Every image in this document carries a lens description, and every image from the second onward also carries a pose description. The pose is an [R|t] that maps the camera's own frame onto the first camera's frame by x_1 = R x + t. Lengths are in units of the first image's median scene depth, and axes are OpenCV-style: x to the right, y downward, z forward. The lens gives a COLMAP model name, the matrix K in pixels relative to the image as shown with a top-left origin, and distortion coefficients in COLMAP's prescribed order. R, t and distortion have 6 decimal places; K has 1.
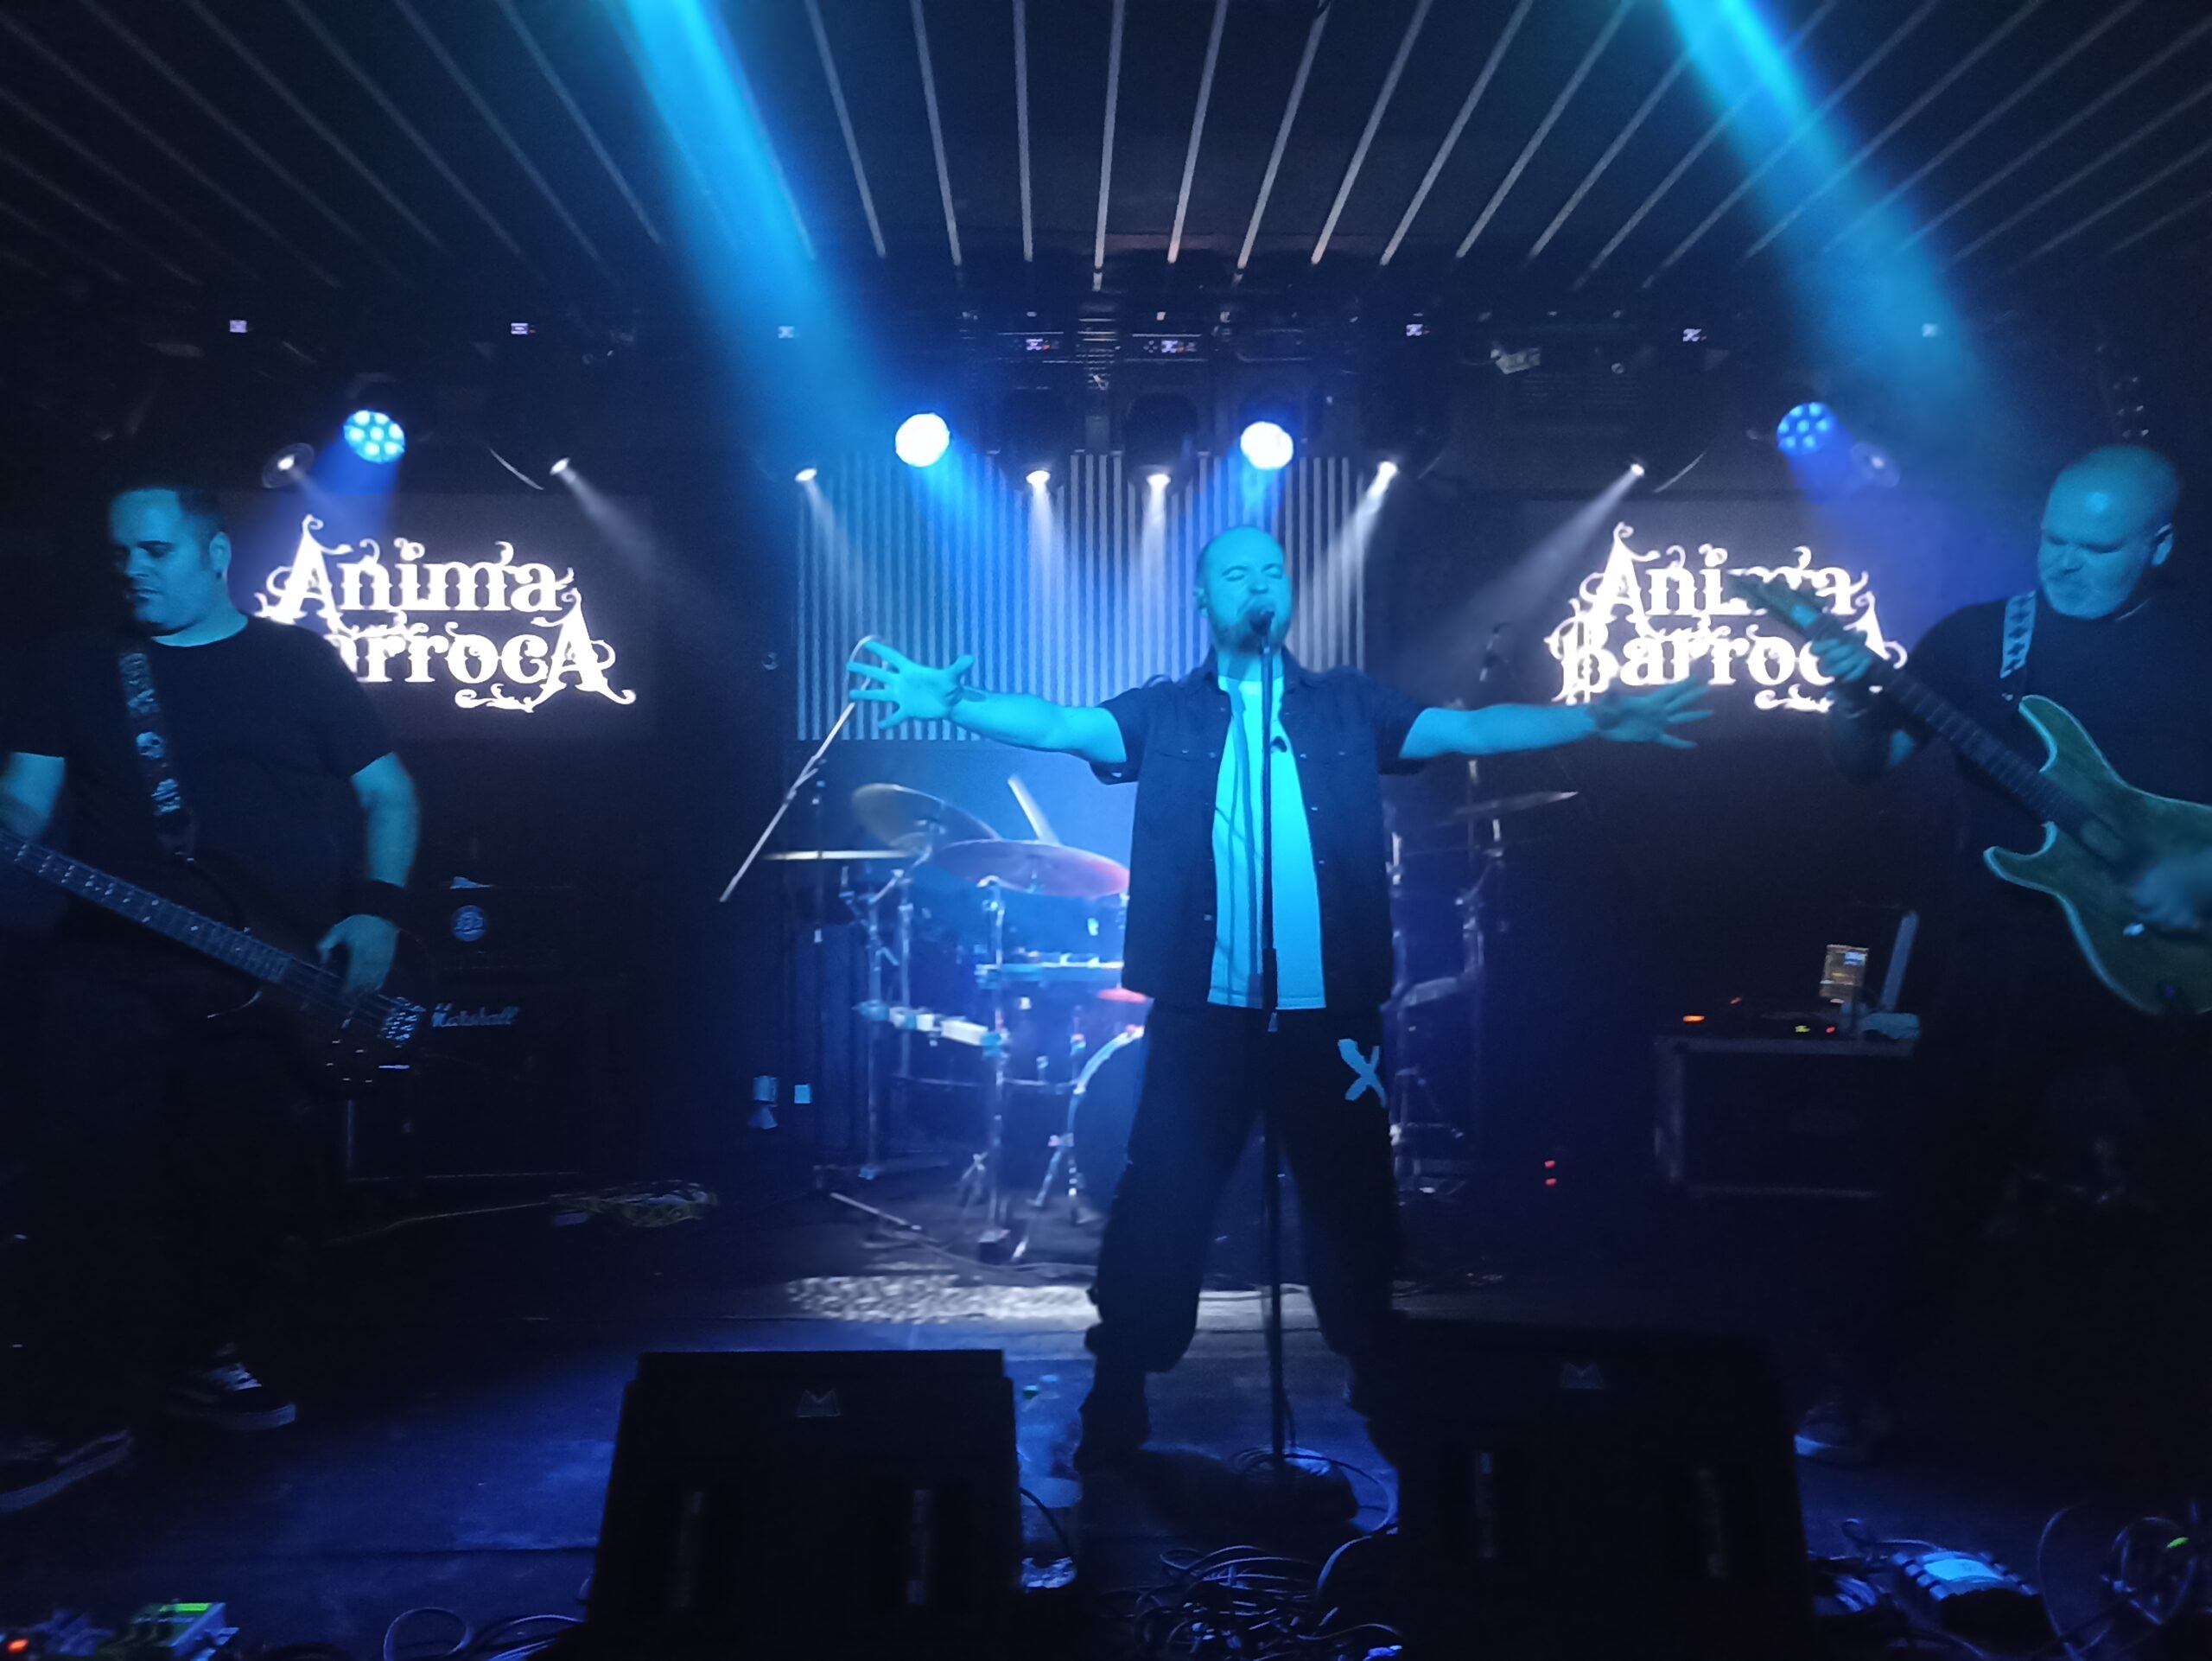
lens RADIAL K [[1632.4, 0, 1106.0], [0, 1632.4, 830.5], [0, 0, 1]] dist [0.043275, -0.030448]
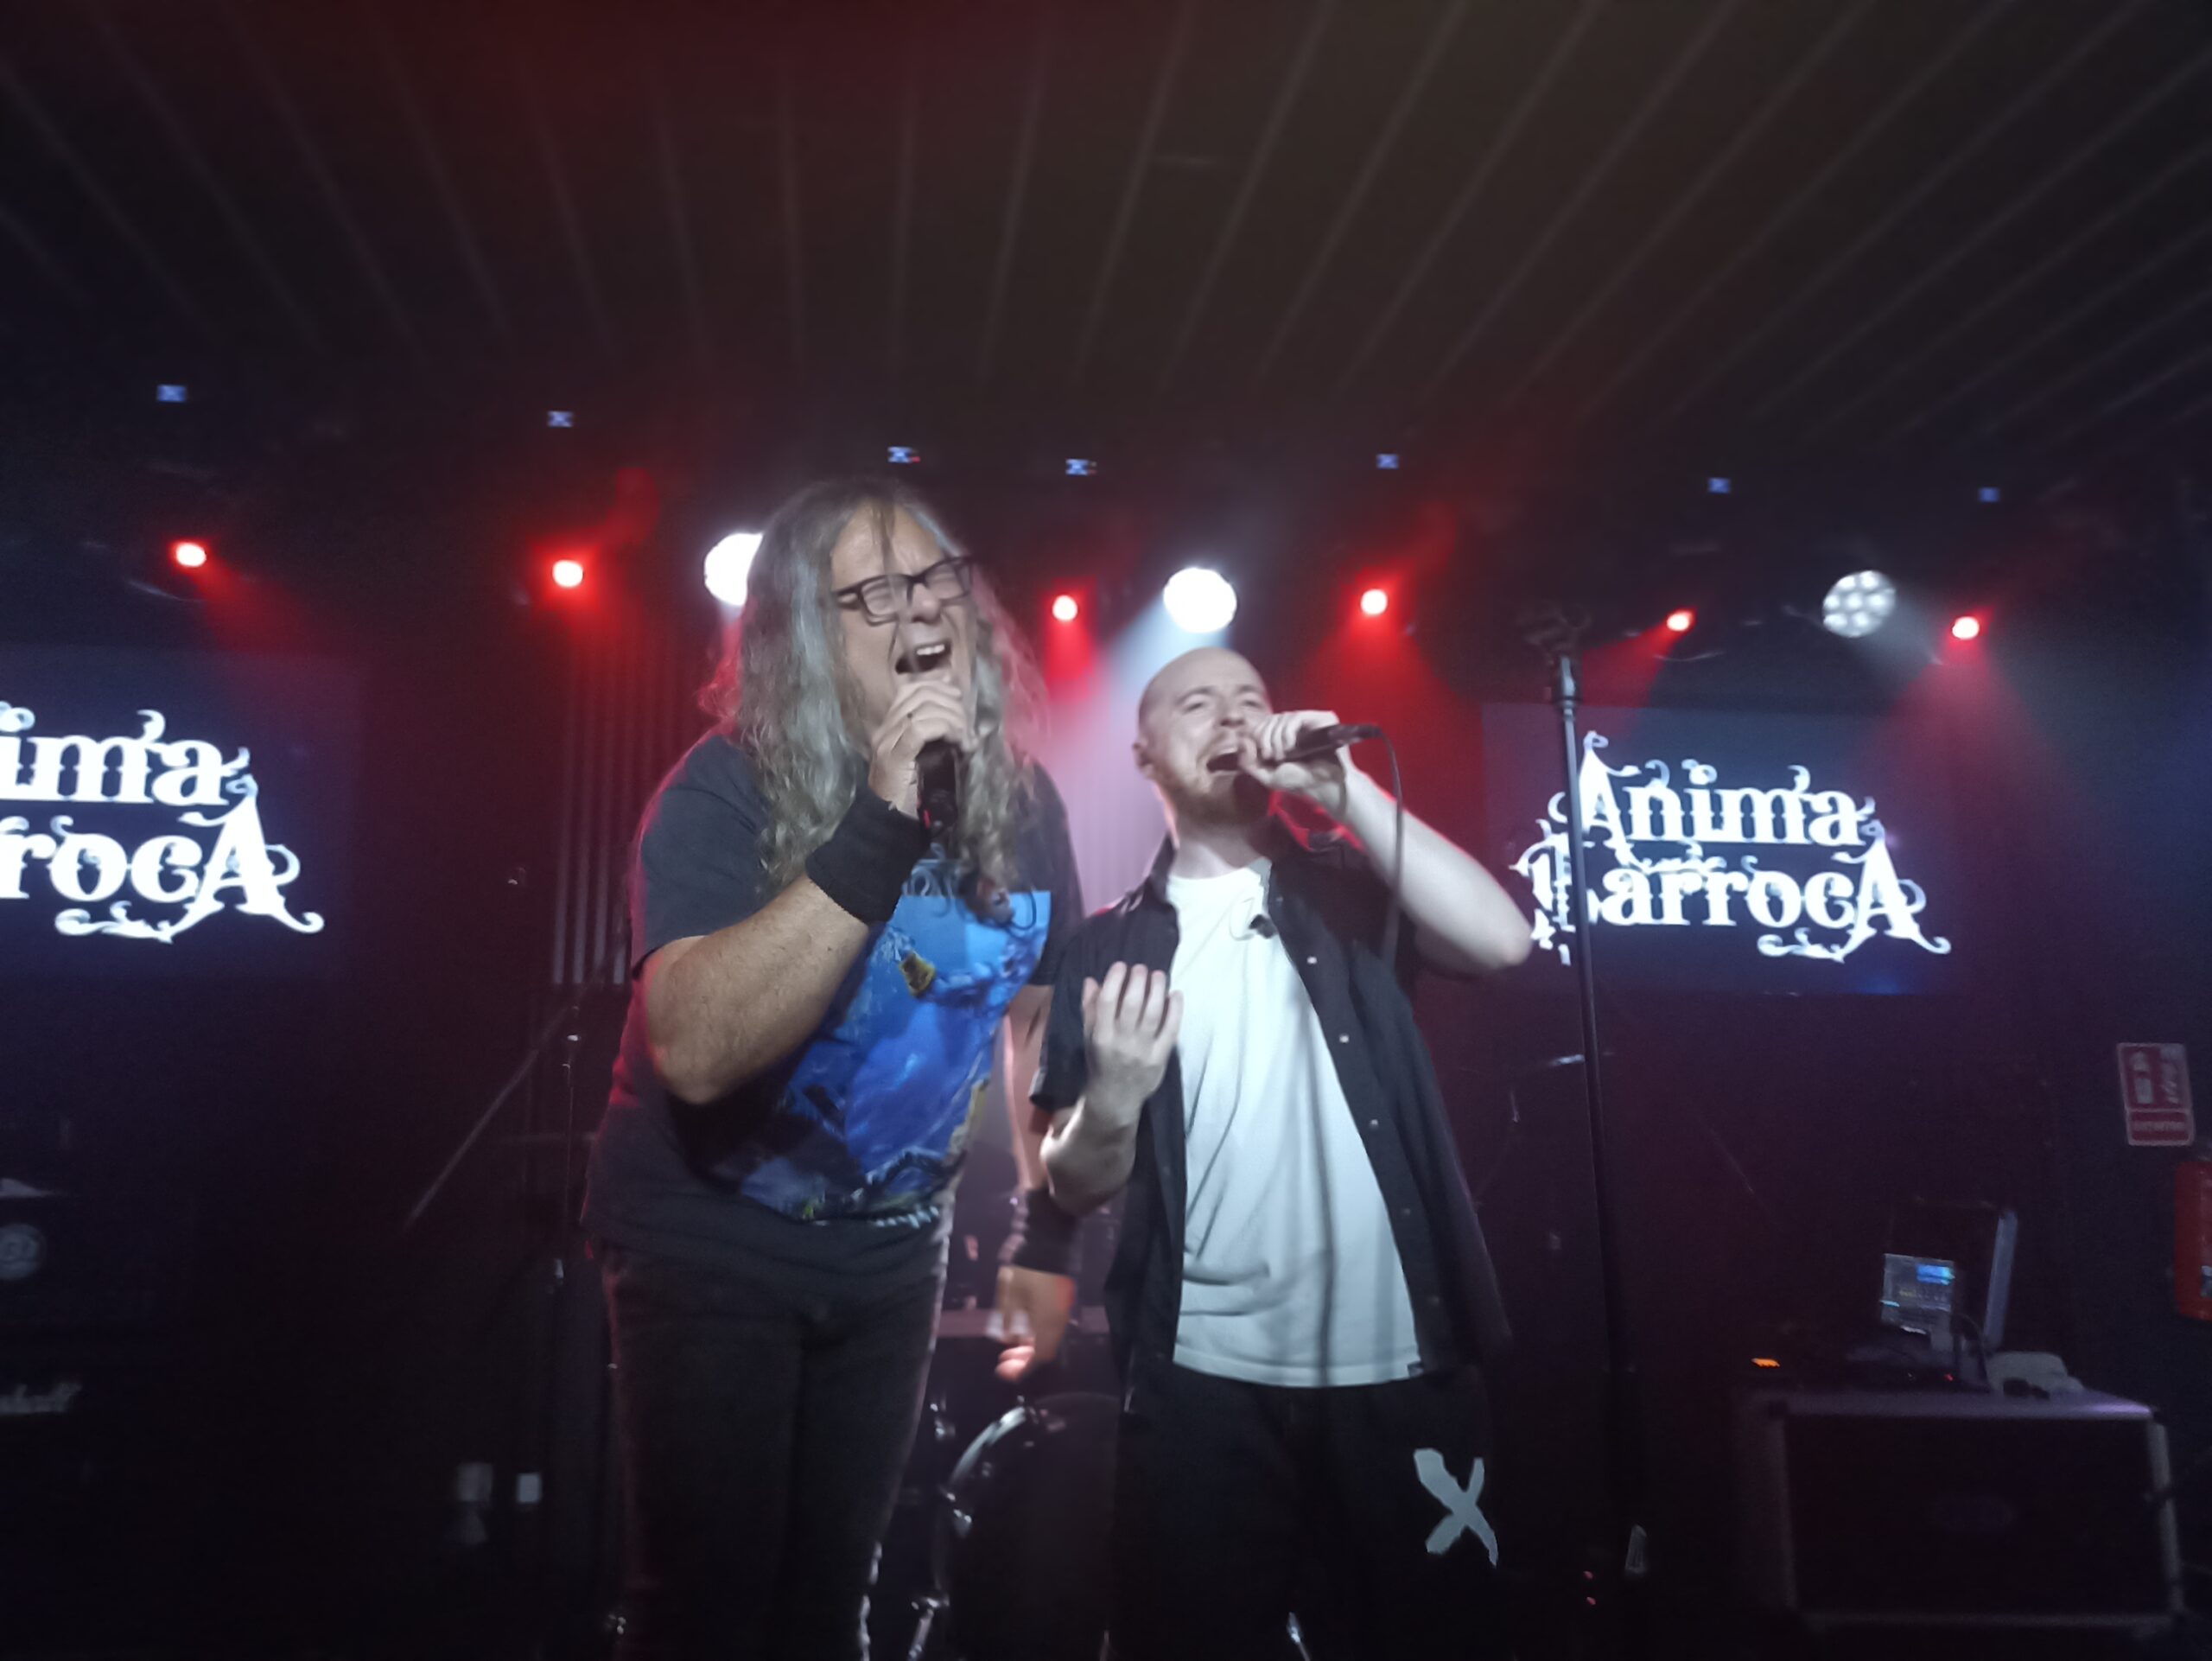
lens RADIAL K [[1632.4, 0, 1106.0], [0, 1632.4, 830.5], [0, 0, 1]] dist [0.043275, -0.030448]
pose [[0.991883, 0.020295, 0.125525, -0.034608], [0.000968, 0.985948, -0.167052, 0.000861], [-0.127152, 0.165817, 0.977925, 0.232459]]
